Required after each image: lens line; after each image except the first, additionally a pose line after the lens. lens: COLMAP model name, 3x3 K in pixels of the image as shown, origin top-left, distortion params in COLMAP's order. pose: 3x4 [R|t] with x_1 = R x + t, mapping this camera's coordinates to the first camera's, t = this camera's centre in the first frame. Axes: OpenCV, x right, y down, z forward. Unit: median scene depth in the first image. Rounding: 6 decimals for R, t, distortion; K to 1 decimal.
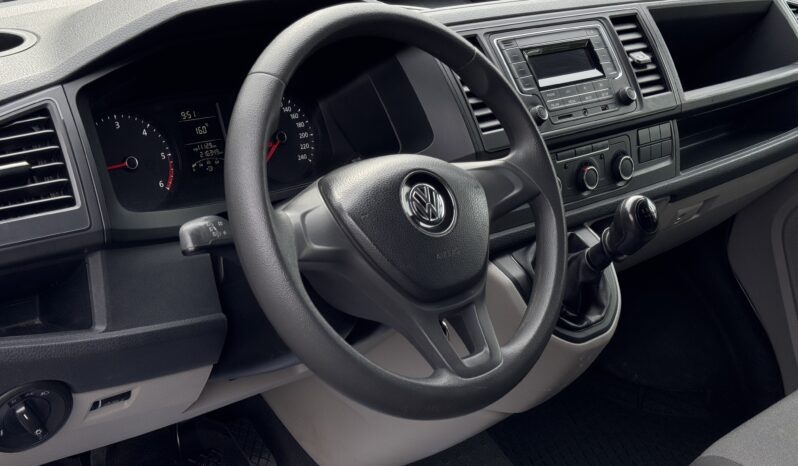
lens RADIAL K [[1149.3, 0, 399.0], [0, 1149.3, 233.0], [0, 0, 1]] dist [0.185554, 0.000000]
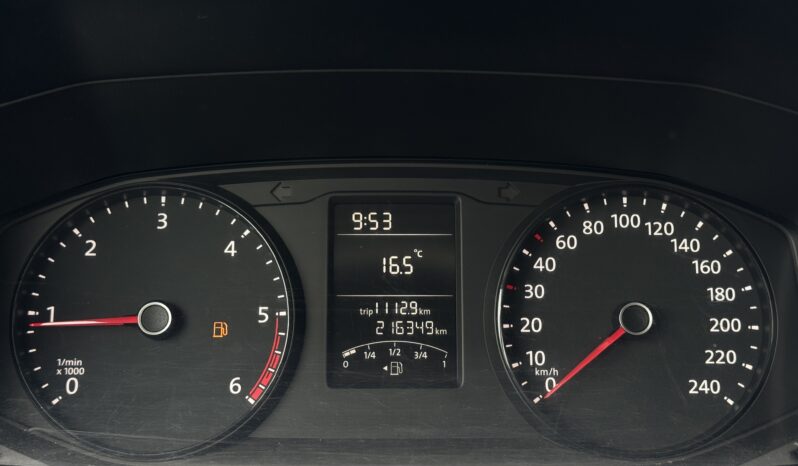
lens RADIAL K [[1149.3, 0, 399.1], [0, 1149.3, 233.1], [0, 0, 1]] dist [0.185554, 0.000000]
pose [[0.735750, 0.119118, -0.666695, 0.080702], [-0.195857, 0.979771, -0.041089, -0.083731], [0.648315, 0.160808, 0.744197, 0.717663]]
